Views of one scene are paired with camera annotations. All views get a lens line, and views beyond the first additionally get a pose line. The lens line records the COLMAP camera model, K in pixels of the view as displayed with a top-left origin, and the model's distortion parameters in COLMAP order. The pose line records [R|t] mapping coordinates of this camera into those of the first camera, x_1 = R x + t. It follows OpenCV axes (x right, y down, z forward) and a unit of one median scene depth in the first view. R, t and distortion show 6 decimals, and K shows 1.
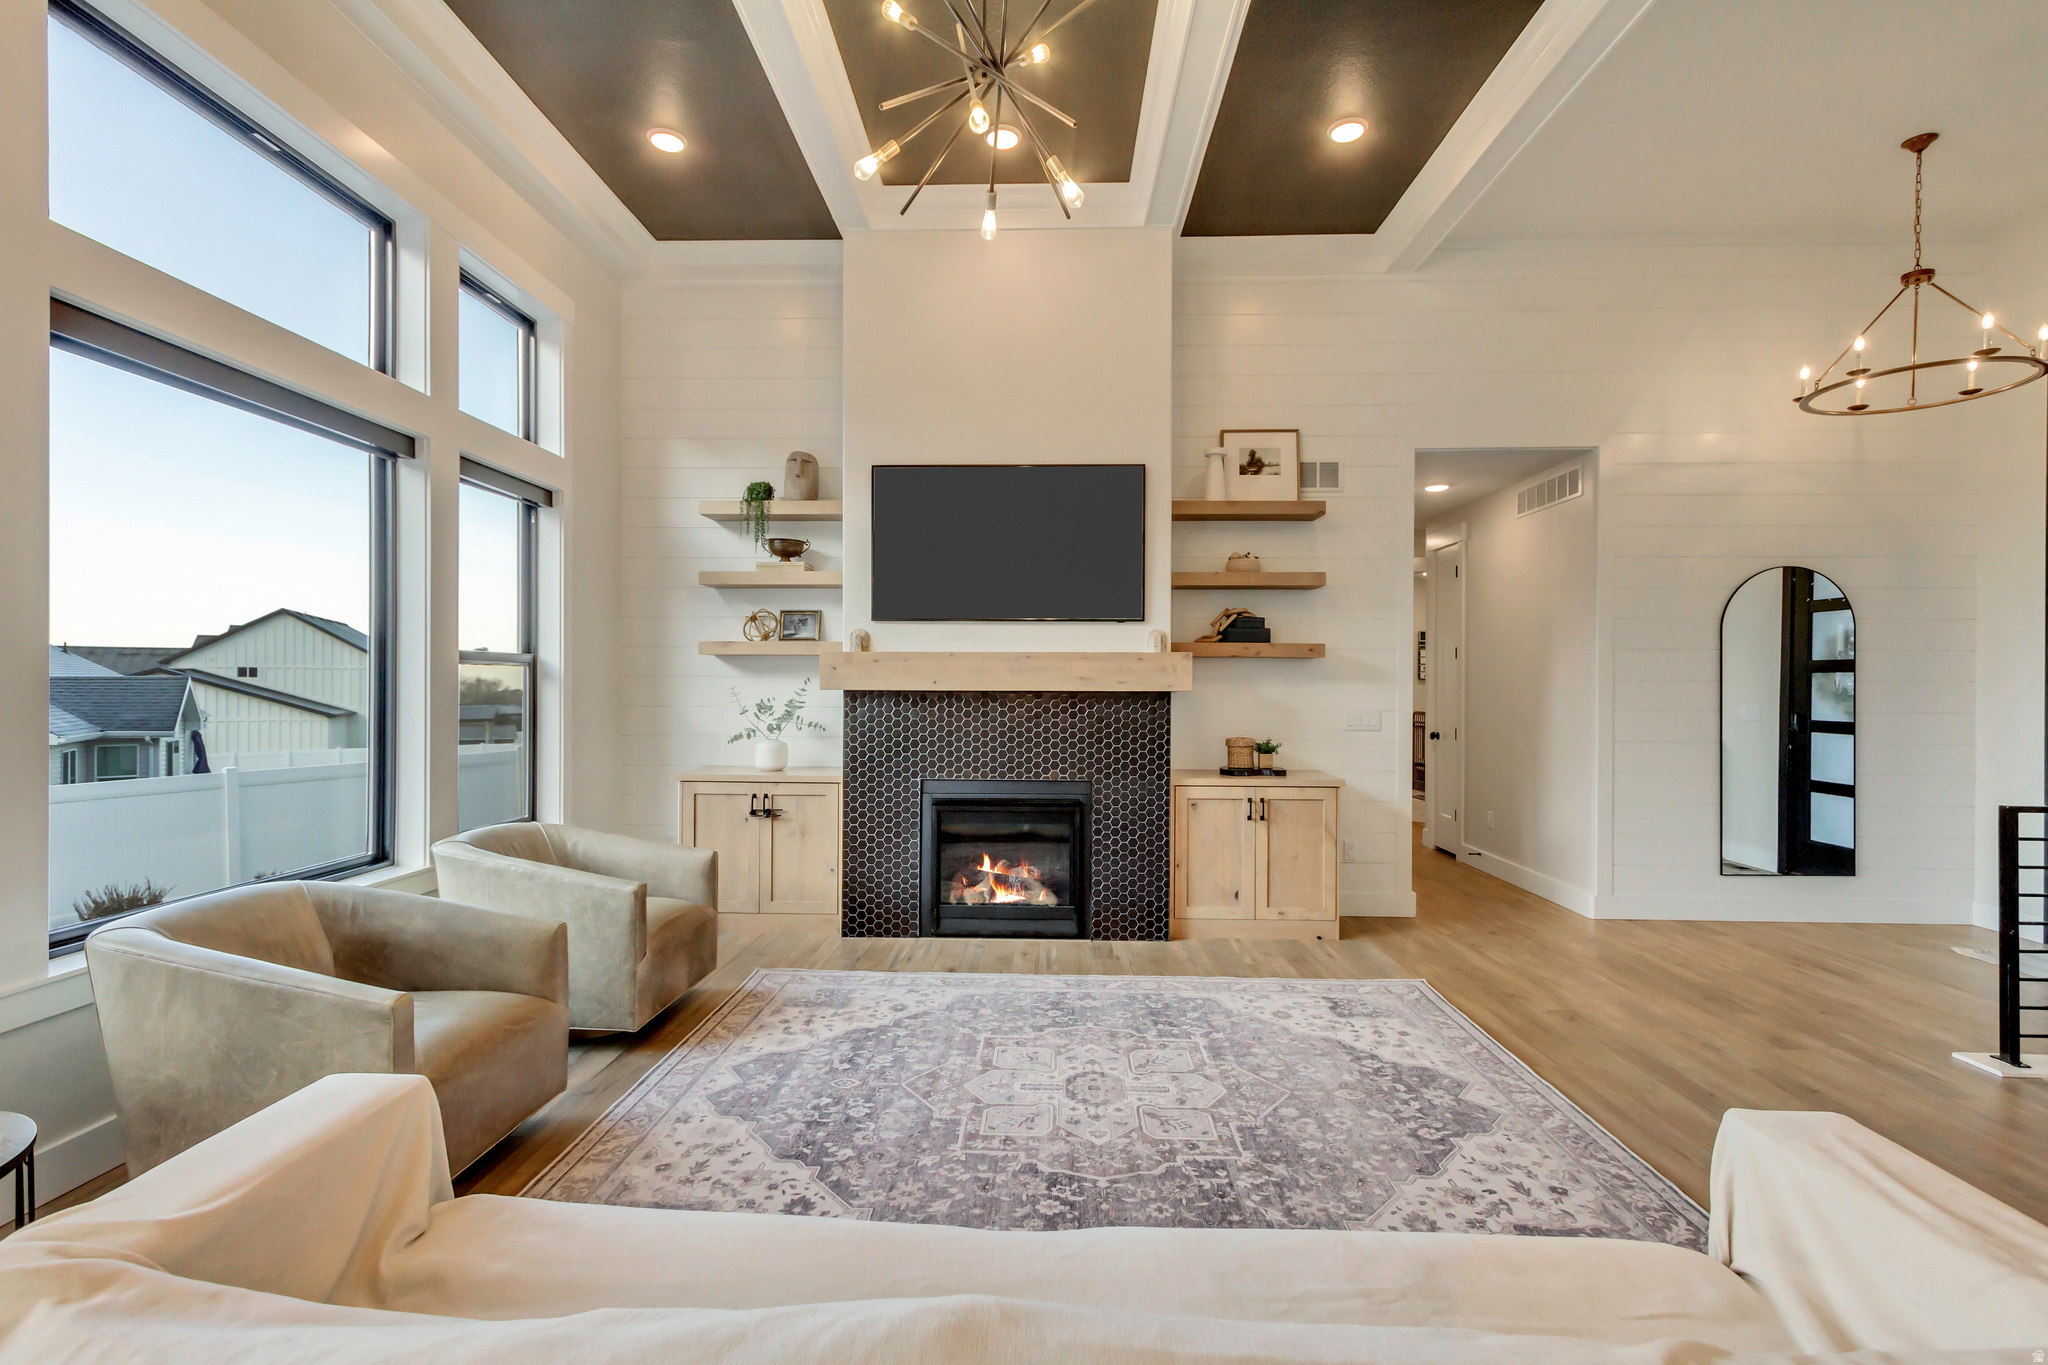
lens RADIAL K [[944.1, 0, 1023.4], [0, 944.1, 687.7], [0, 0, 1]] dist [0.011683, -0.002778]
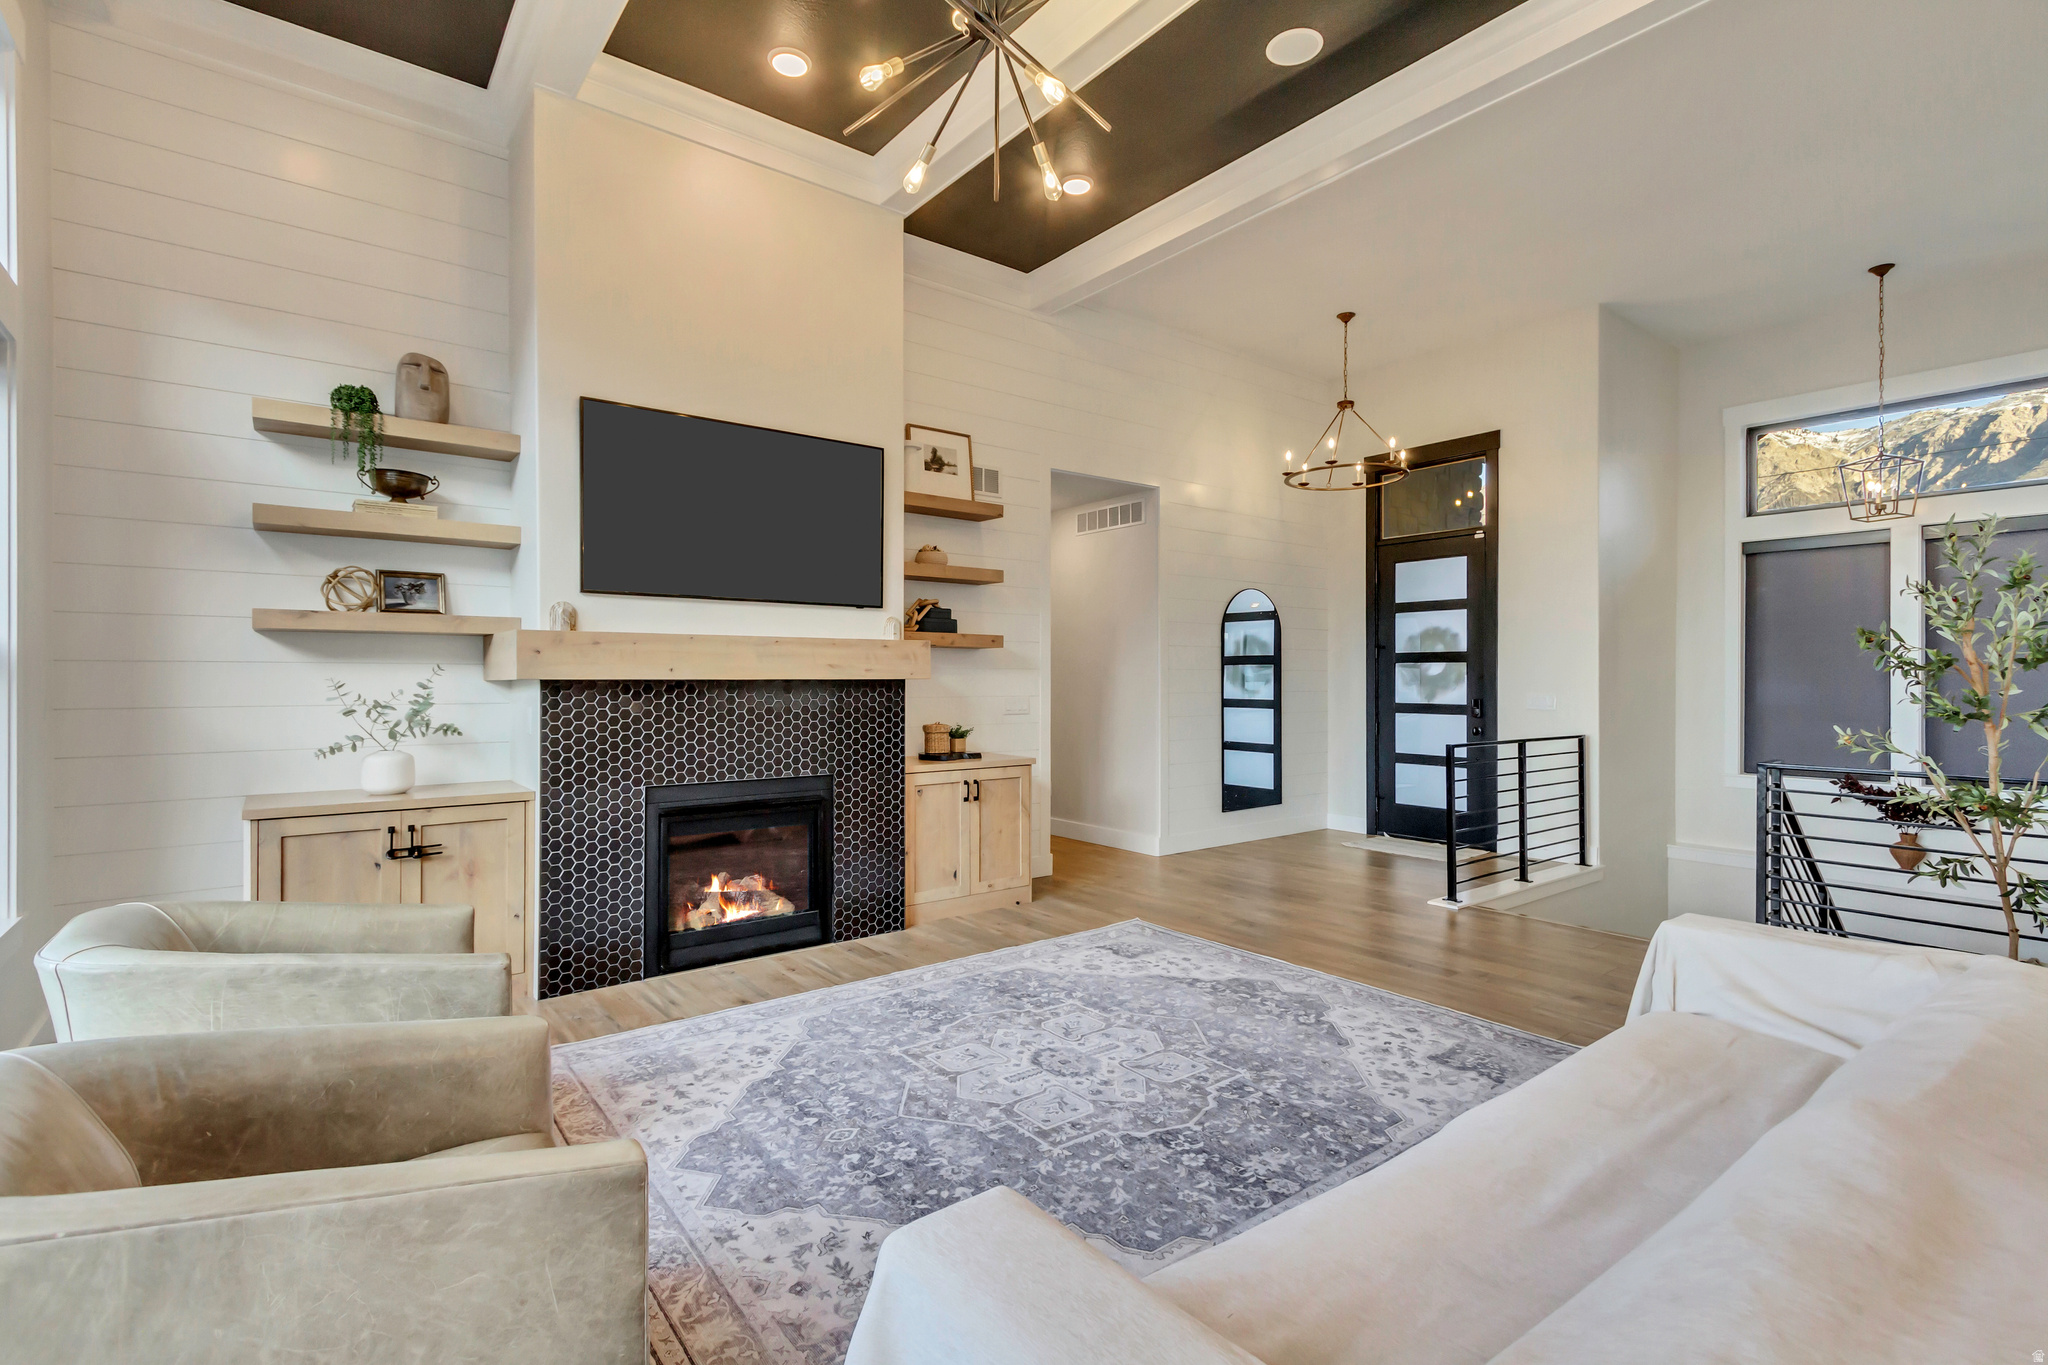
lens RADIAL K [[944.1, 0, 1037.0], [0, 944.1, 678.0], [0, 0, 1]] dist [0.011683, -0.002778]
pose [[0.764286, -0.004692, 0.644861, -0.380809], [0.007248, 0.999973, -0.001315, 0.004837], [-0.644837, 0.005679, 0.764299, 0.145624]]
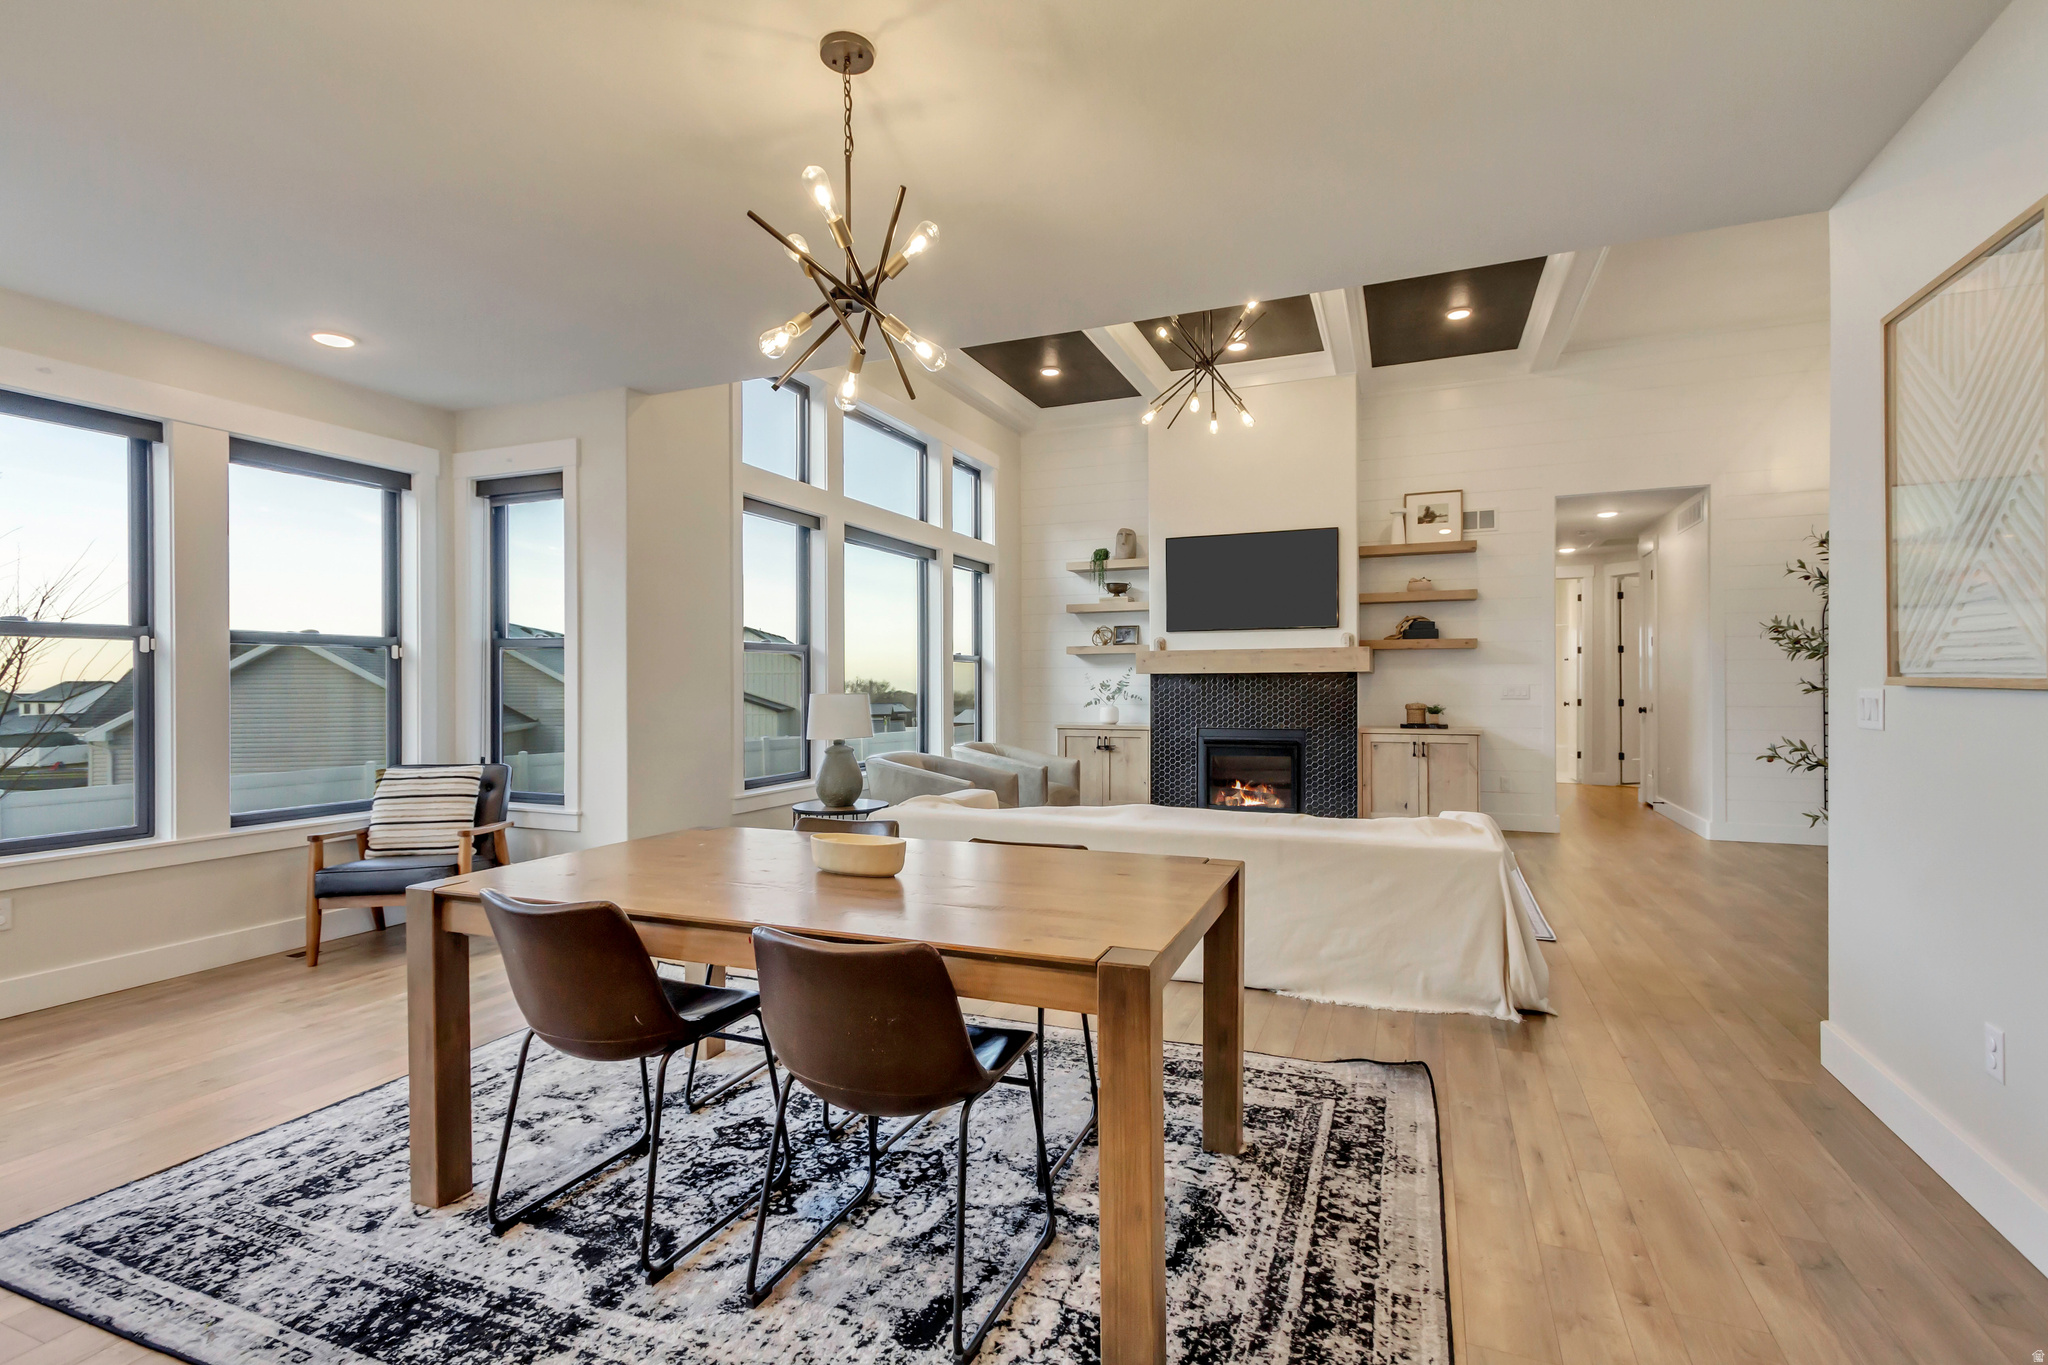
lens RADIAL K [[944.1, 0, 1032.2], [0, 944.1, 688.9], [0, 0, 1]] dist [0.011683, -0.002778]
pose [[0.938430, -0.007345, -0.345391, 0.190227], [0.007814, 0.999969, -0.000034, 0.027381], [0.345380, -0.002667, 0.938459, -0.637346]]
